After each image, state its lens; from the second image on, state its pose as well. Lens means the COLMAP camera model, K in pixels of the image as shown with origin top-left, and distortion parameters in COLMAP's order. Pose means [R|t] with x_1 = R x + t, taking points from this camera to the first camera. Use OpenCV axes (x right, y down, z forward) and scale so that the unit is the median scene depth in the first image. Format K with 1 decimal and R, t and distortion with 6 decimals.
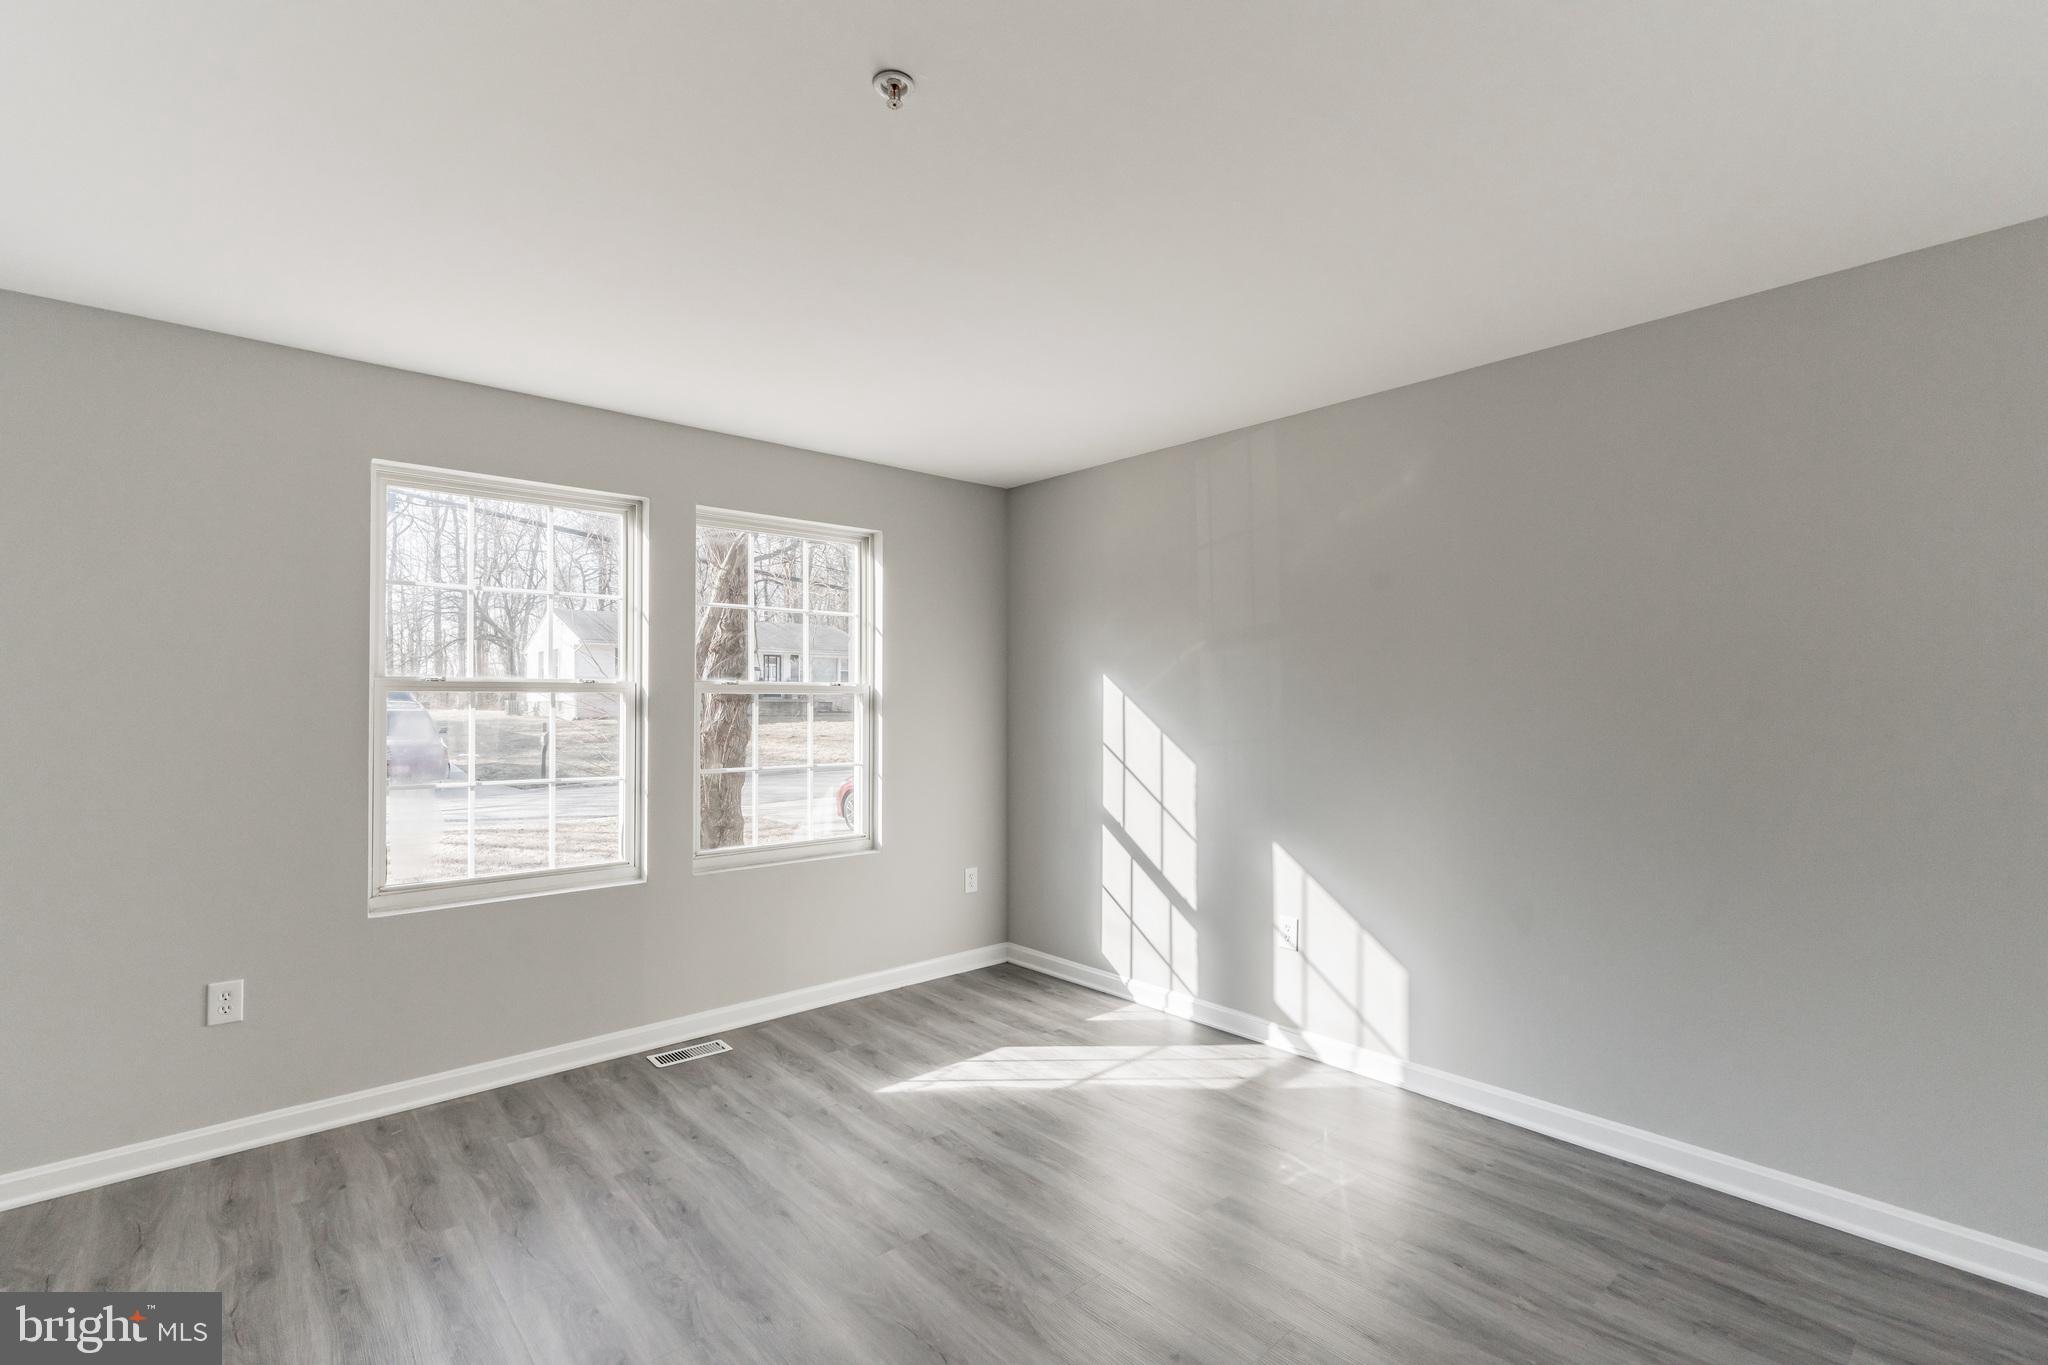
lens RADIAL K [[921.1, 0, 1027.6], [0, 921.1, 691.4], [0, 0, 1]] dist [-0.010150, 0.008447]
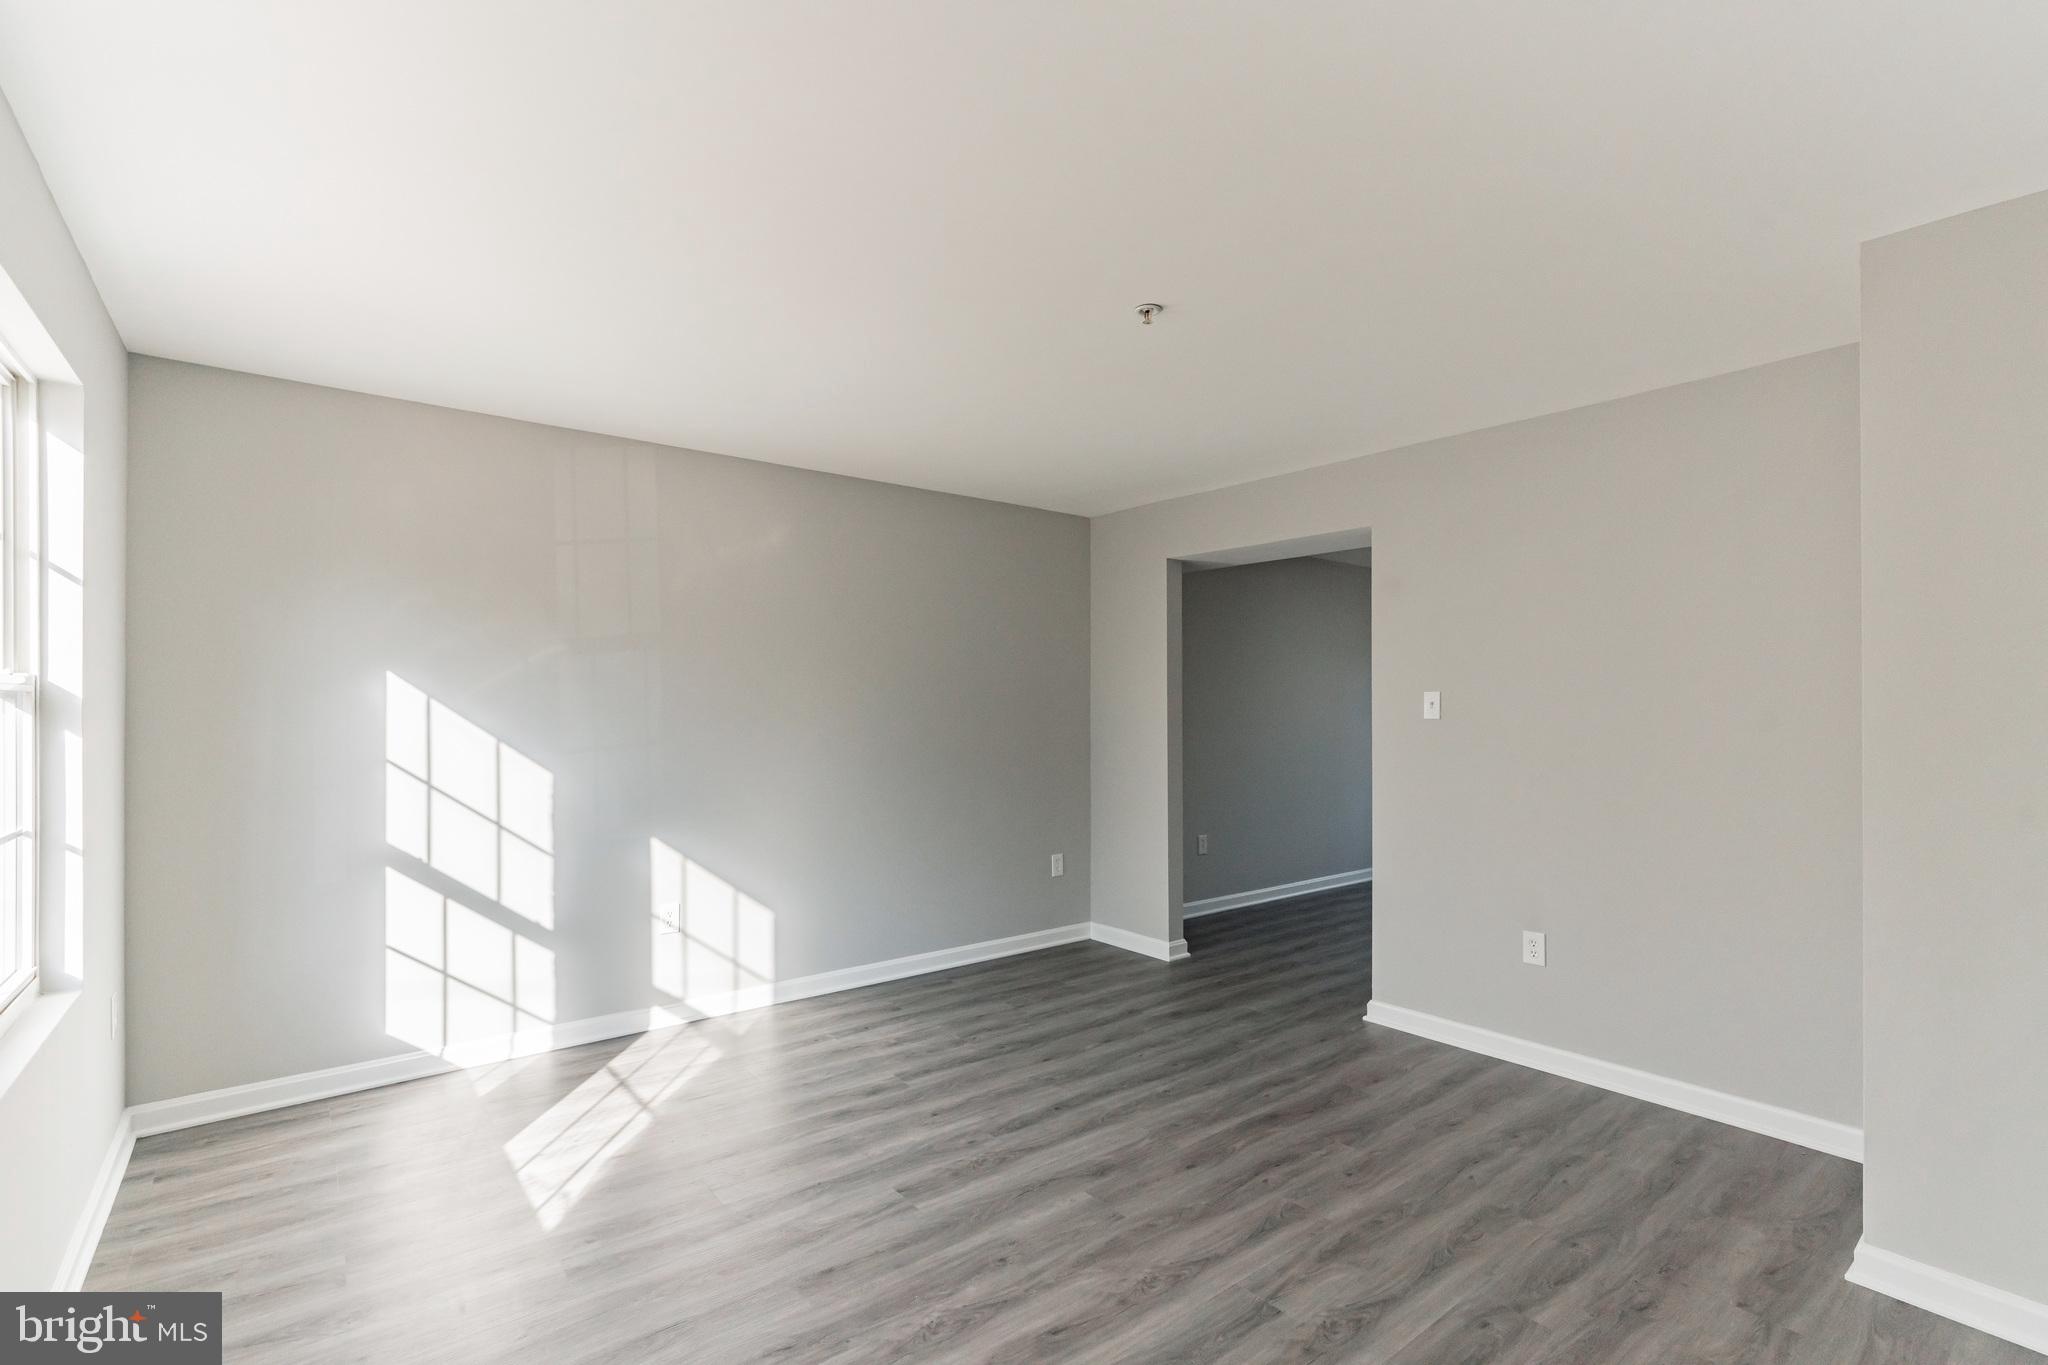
lens RADIAL K [[921.1, 0, 1027.6], [0, 921.1, 691.4], [0, 0, 1]] dist [-0.010150, 0.008447]
pose [[0.082201, 0.010899, 0.996556, -0.703580], [-0.005845, 0.999928, -0.010454, 0.004024], [-0.996599, -0.004965, 0.082259, 0.447400]]
